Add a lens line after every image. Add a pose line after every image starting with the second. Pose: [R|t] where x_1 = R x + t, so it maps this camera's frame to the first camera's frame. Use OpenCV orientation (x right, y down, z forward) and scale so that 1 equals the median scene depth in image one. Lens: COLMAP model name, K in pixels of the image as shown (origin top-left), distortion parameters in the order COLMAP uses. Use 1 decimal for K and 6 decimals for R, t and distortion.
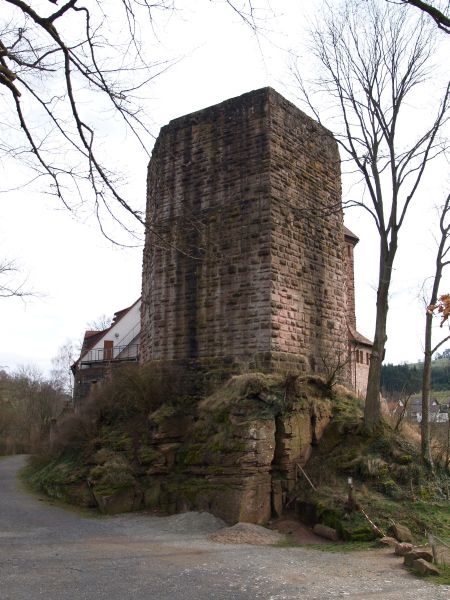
lens RADIAL K [[624.7, 0, 225.0], [0, 624.7, 300.0], [0, 0, 1]] dist [-0.110704, 0.012245]
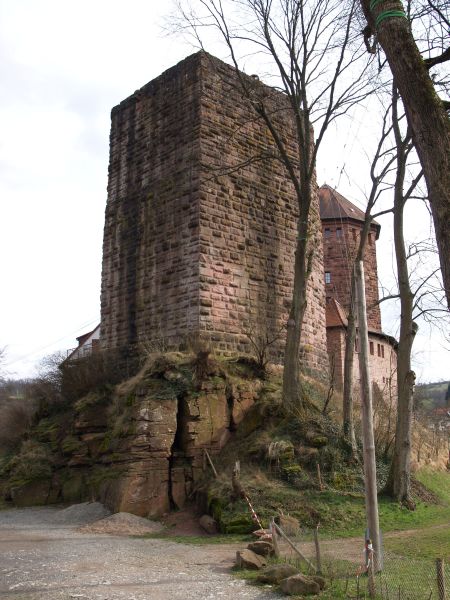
lens RADIAL K [[624.7, 0, 225.0], [0, 624.7, 300.0], [0, 0, 1]] dist [-0.110704, 0.012245]
pose [[0.987985, -0.050108, -0.146200, 0.234339], [0.045865, 0.998427, -0.032248, 0.066447], [0.147586, 0.025155, 0.988729, 0.100093]]
